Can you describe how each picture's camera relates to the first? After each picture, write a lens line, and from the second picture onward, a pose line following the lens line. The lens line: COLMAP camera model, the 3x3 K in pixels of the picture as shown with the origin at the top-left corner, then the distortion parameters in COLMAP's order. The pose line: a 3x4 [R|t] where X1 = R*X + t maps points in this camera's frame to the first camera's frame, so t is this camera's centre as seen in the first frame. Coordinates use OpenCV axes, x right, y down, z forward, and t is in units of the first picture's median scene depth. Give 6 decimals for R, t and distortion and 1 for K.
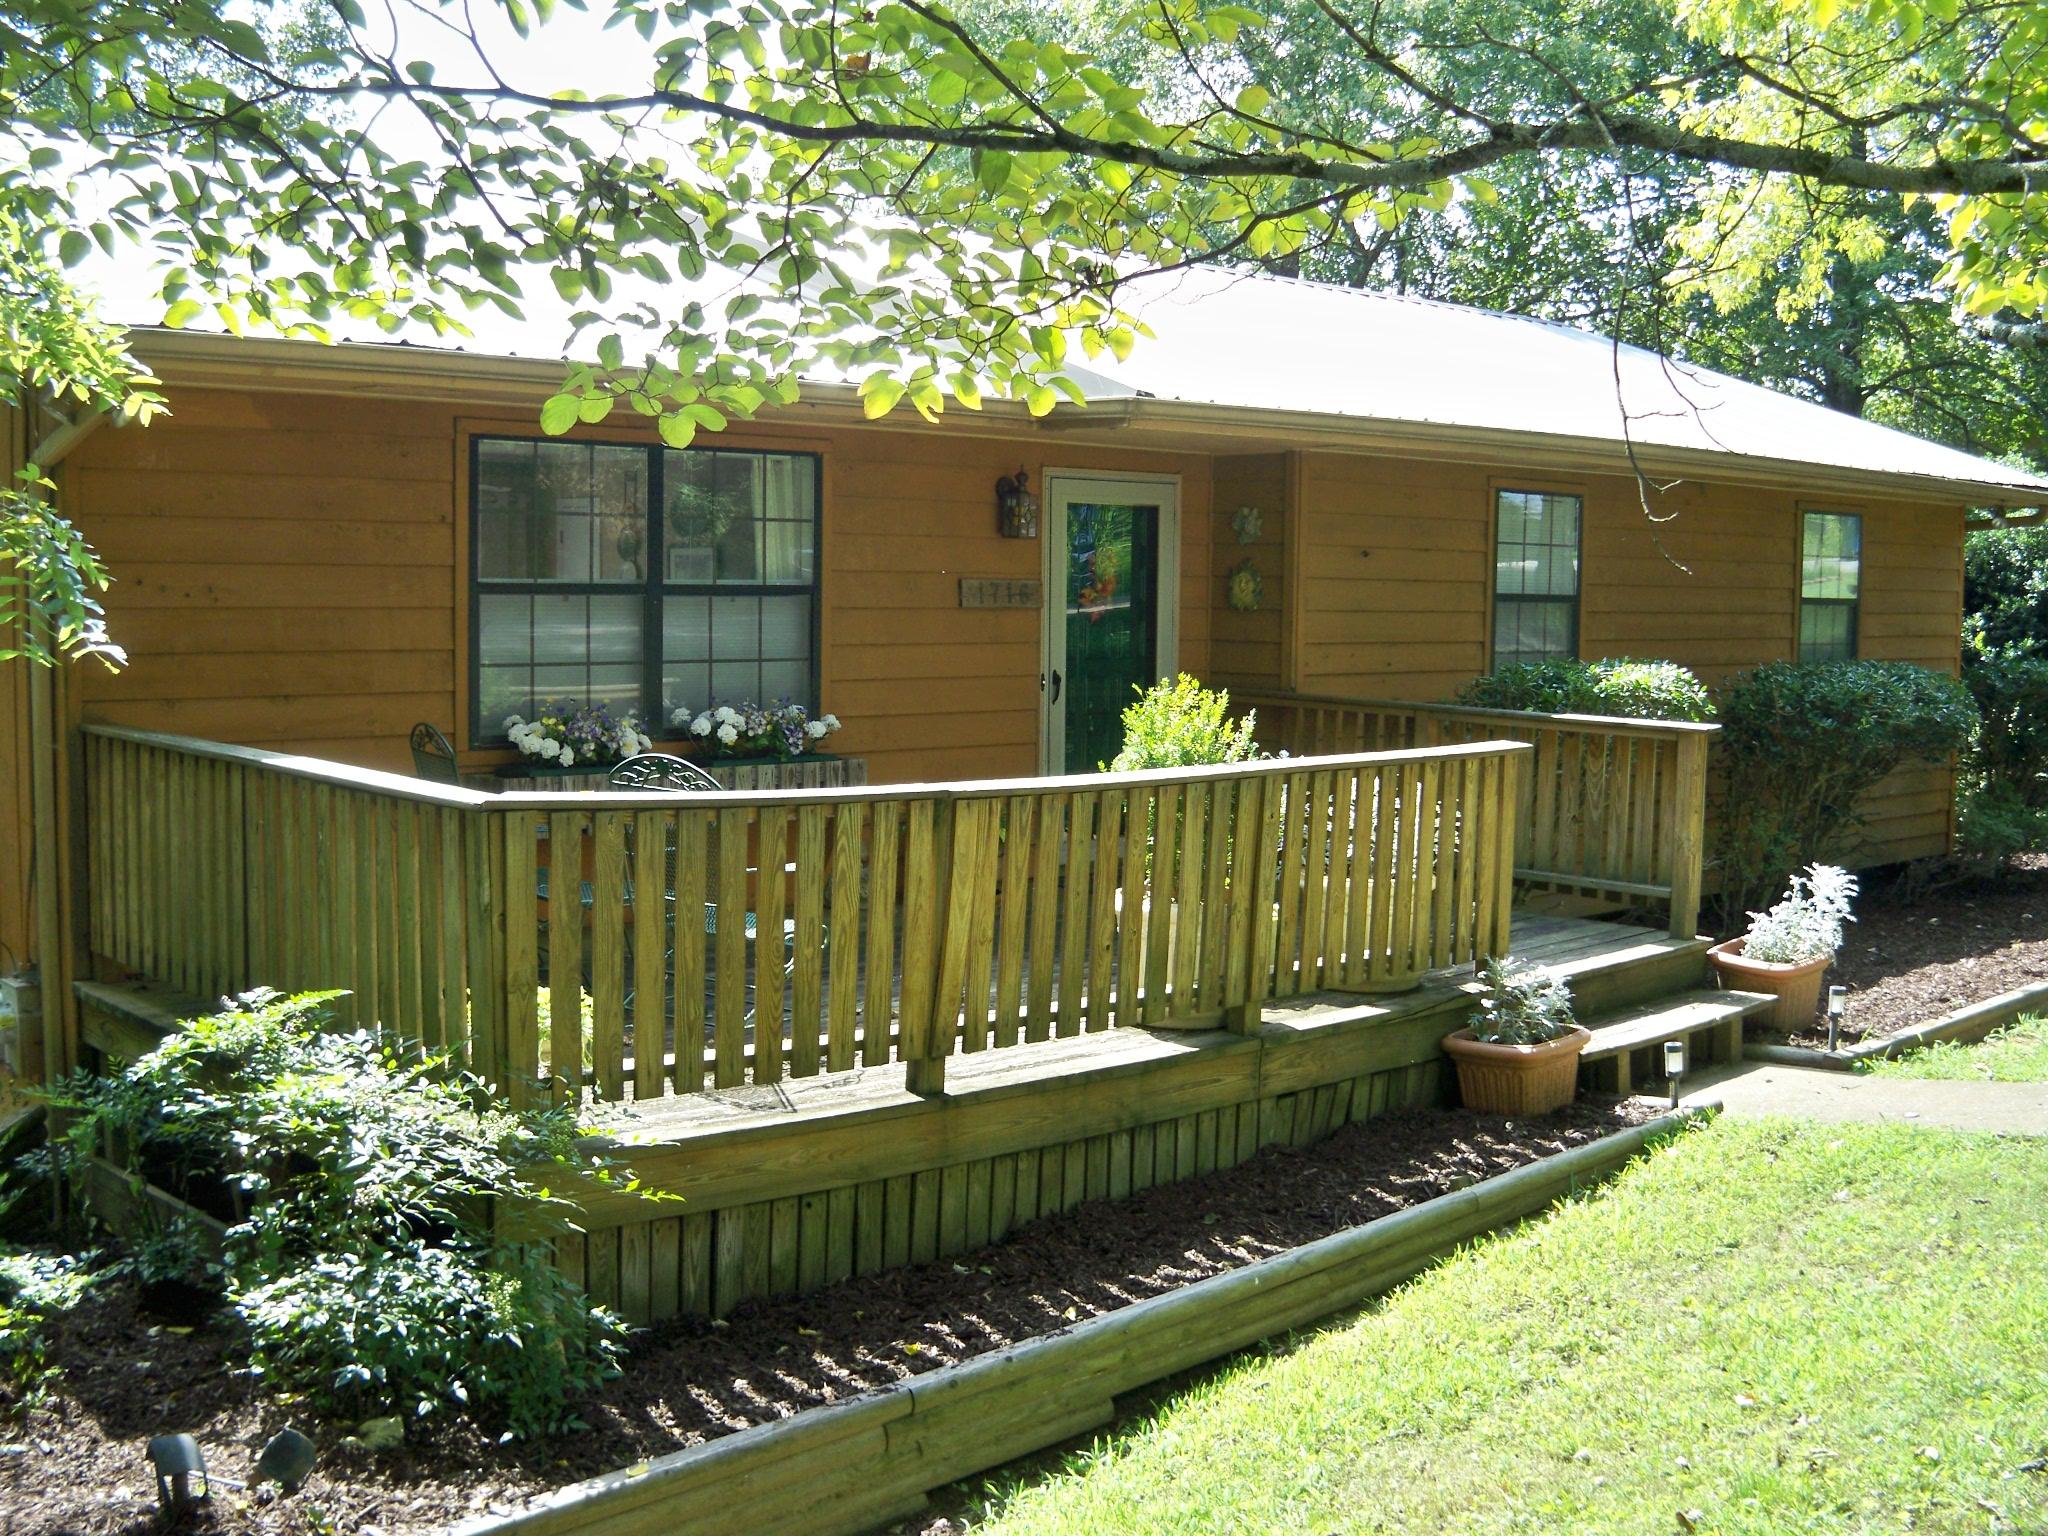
lens RADIAL K [[2208.1, 0, 1024.4], [0, 2208.1, 772.0], [0, 0, 1]] dist [-0.118971, 0.000000]
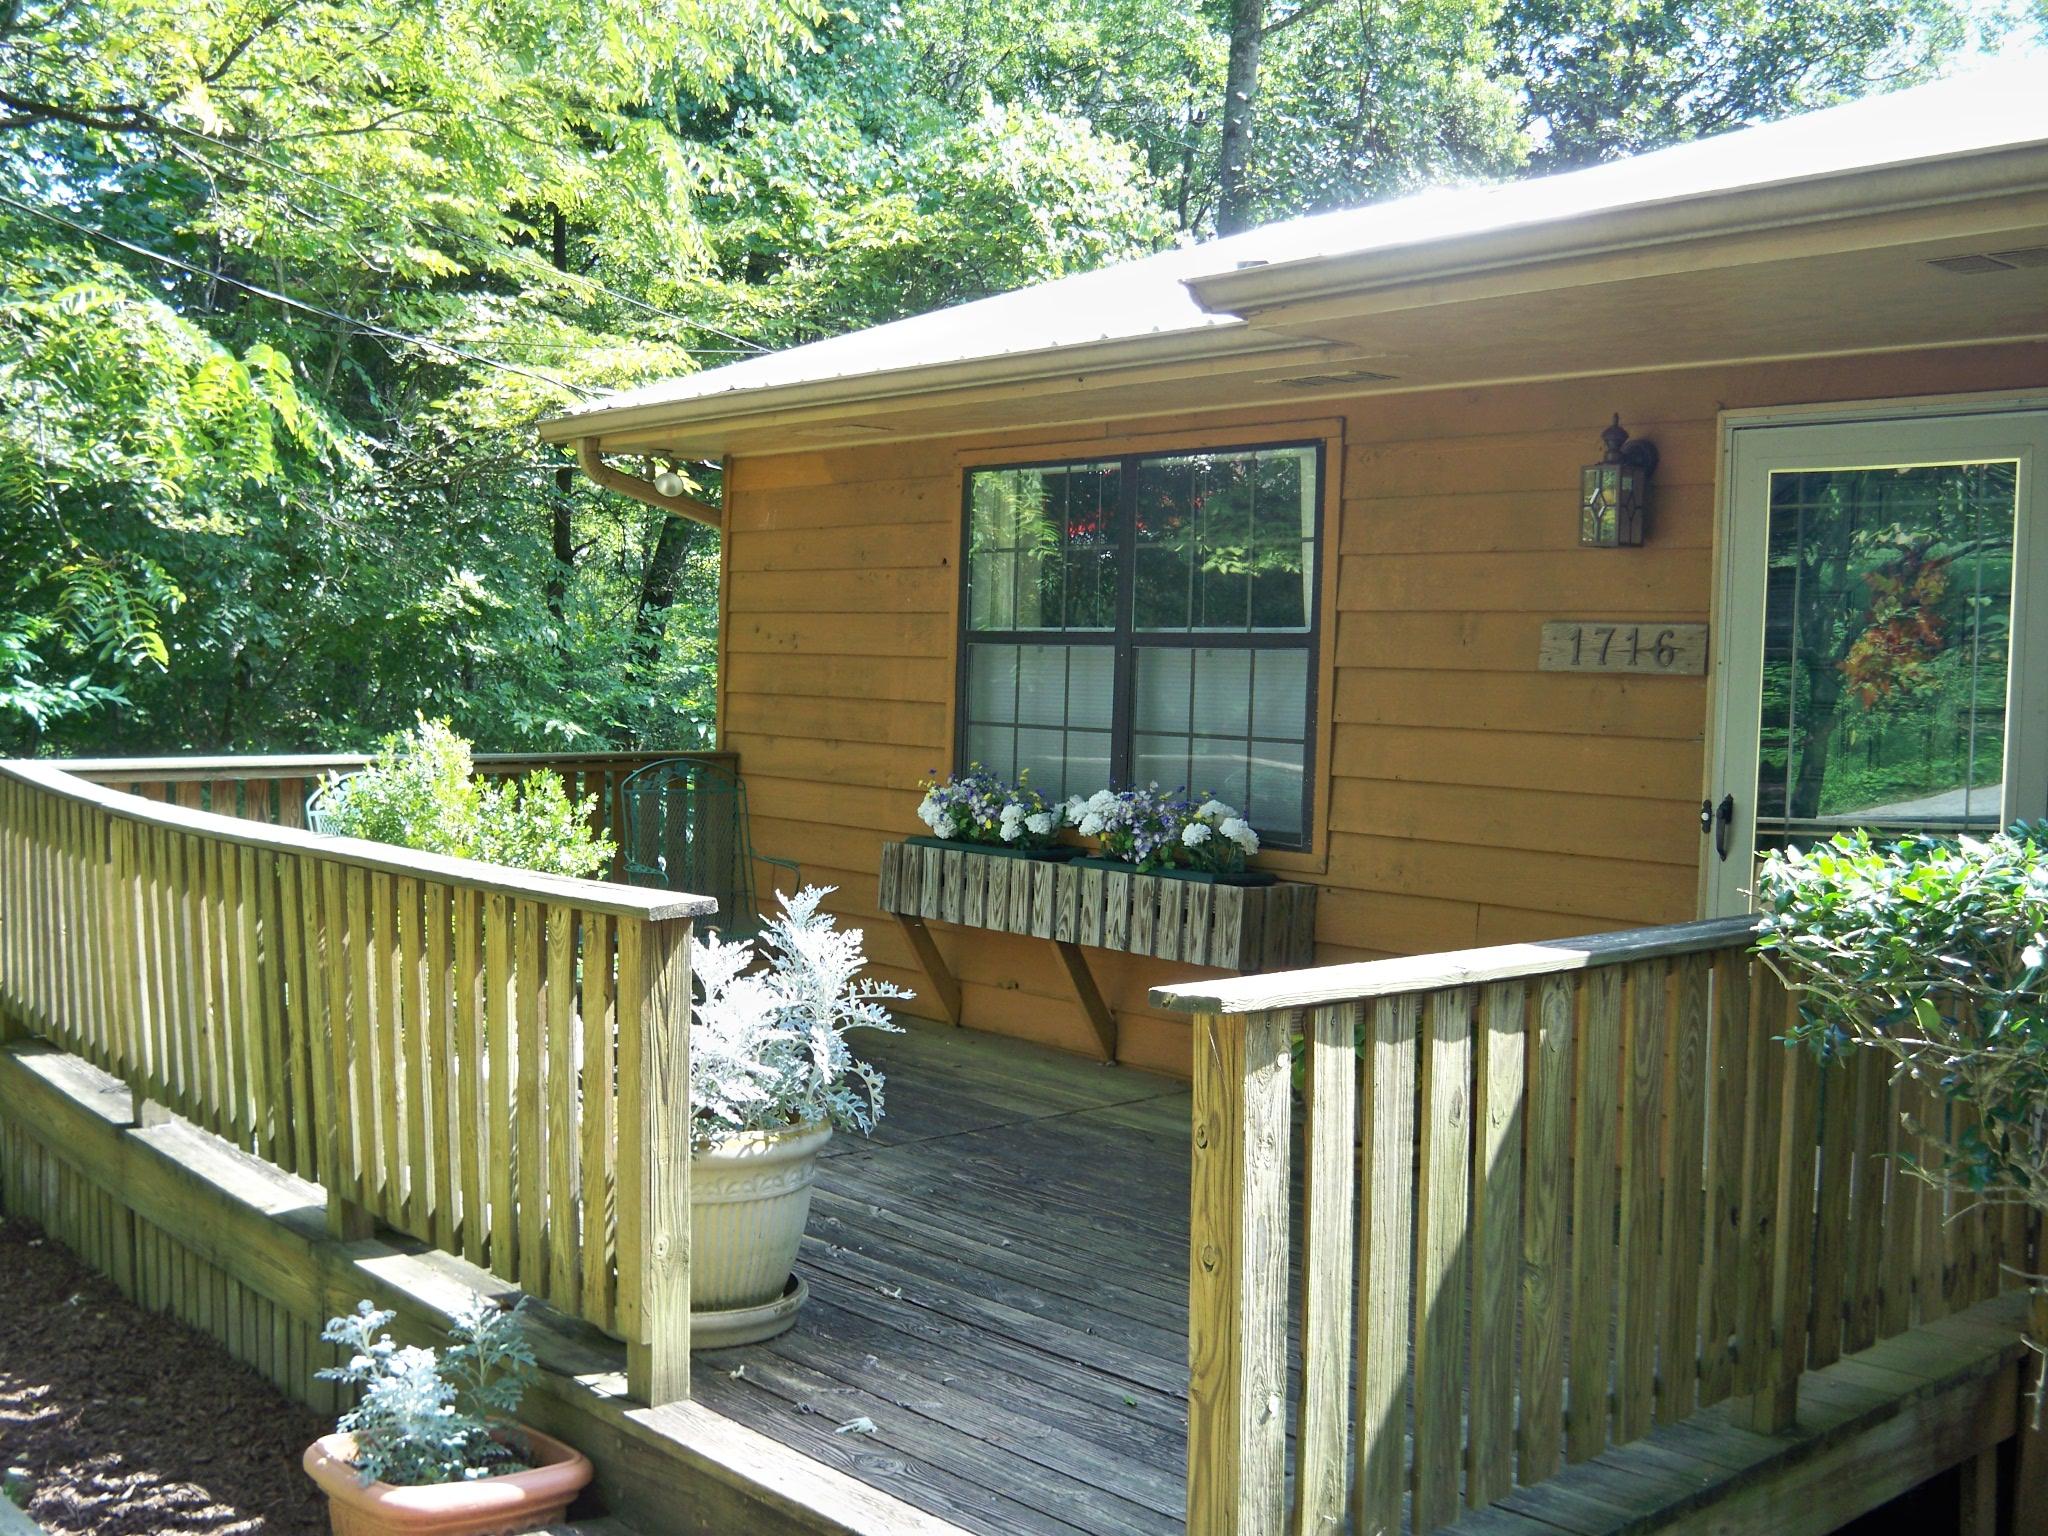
lens RADIAL K [[2208.1, 0, 1024.9], [0, 2208.1, 765.3], [0, 0, 1]] dist [-0.118971, 0.000000]
pose [[-0.026292, 0.032436, -0.999128, 0.576543], [-0.110511, 0.993253, 0.035153, -0.057183], [0.993527, 0.111339, -0.022530, 0.912124]]
